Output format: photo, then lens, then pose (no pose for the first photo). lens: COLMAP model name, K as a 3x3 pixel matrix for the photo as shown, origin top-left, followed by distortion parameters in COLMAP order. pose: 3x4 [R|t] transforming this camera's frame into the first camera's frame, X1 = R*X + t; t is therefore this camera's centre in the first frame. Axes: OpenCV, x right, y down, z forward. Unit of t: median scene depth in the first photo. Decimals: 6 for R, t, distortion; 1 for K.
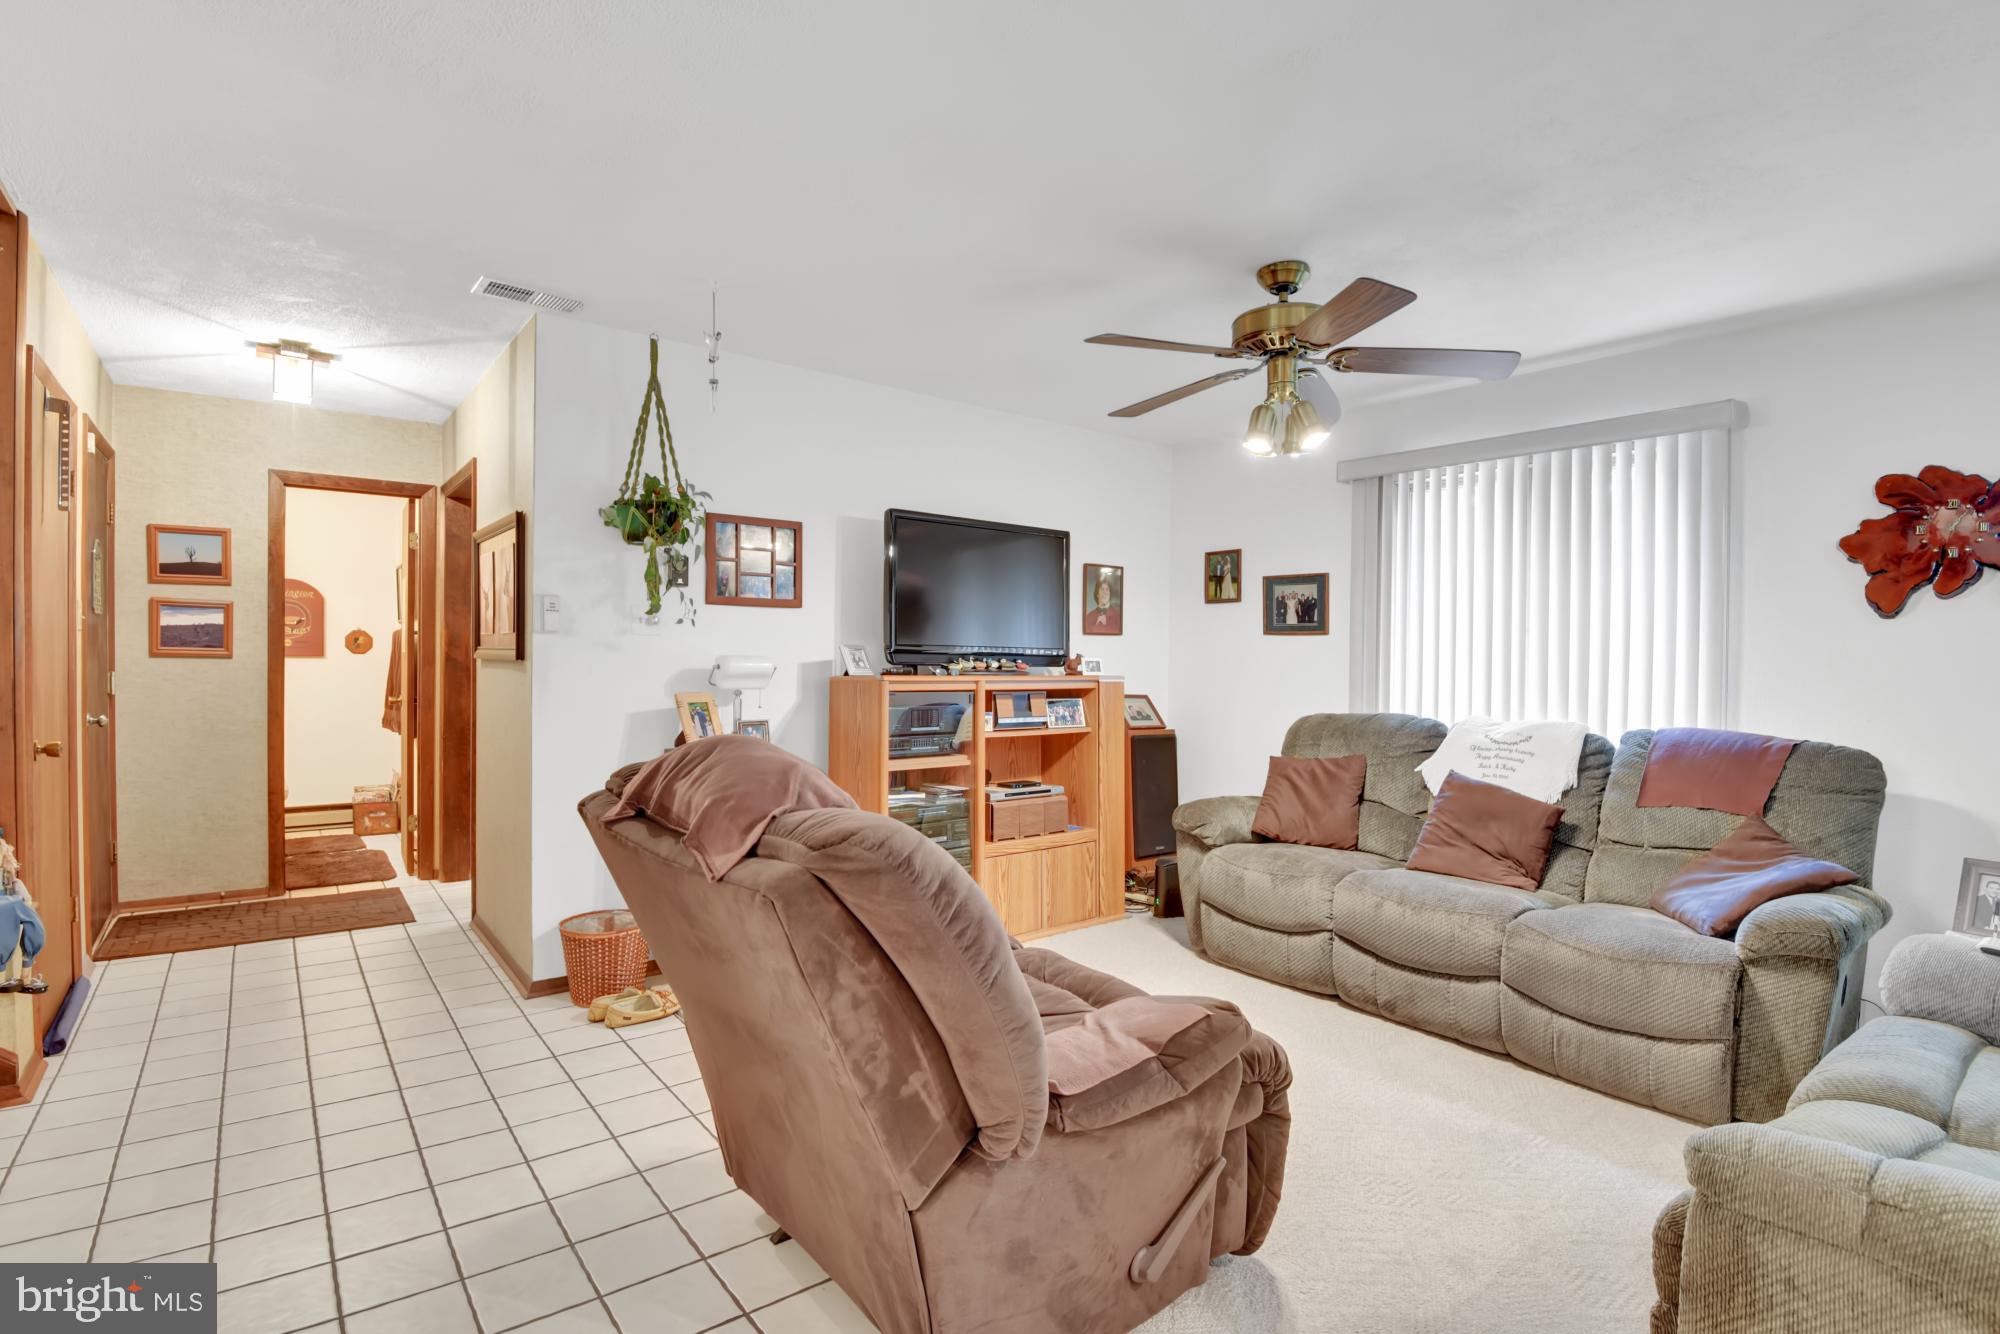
lens RADIAL K [[974.1, 0, 1000.0], [0, 974.1, 667.0], [0, 0, 1]] dist [-0.000813, -0.000121]
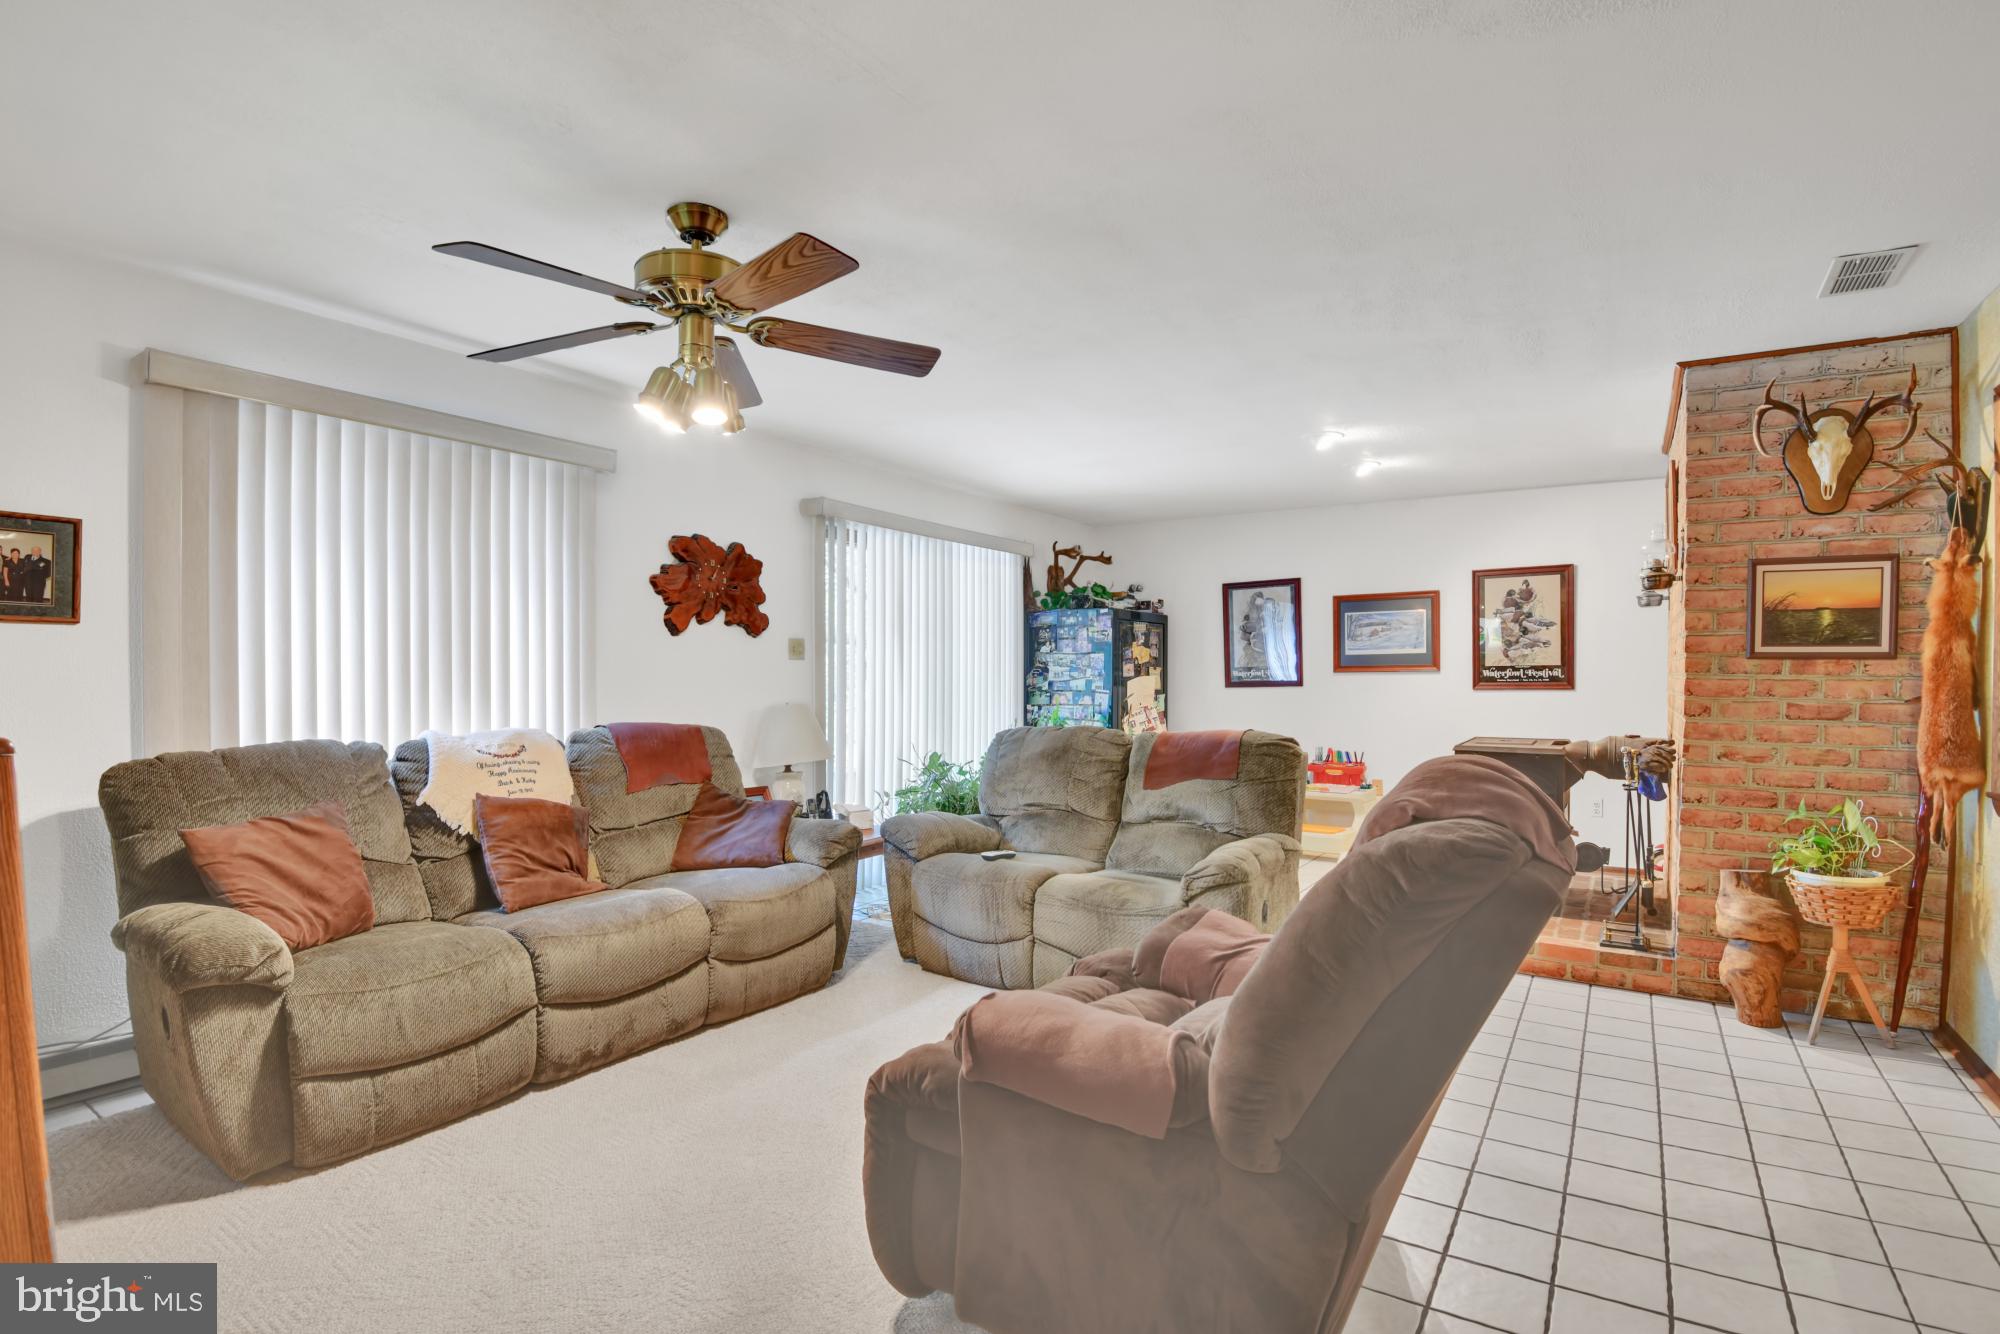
lens RADIAL K [[978.6, 0, 999.0], [0, 978.6, 689.9], [0, 0, 1]] dist [-0.001351, -0.000158]
pose [[-0.319572, -0.025756, 0.947212, -0.596456], [0.006142, 0.999553, 0.029251, -0.010889], [-0.947542, 0.015165, -0.319271, 0.987110]]
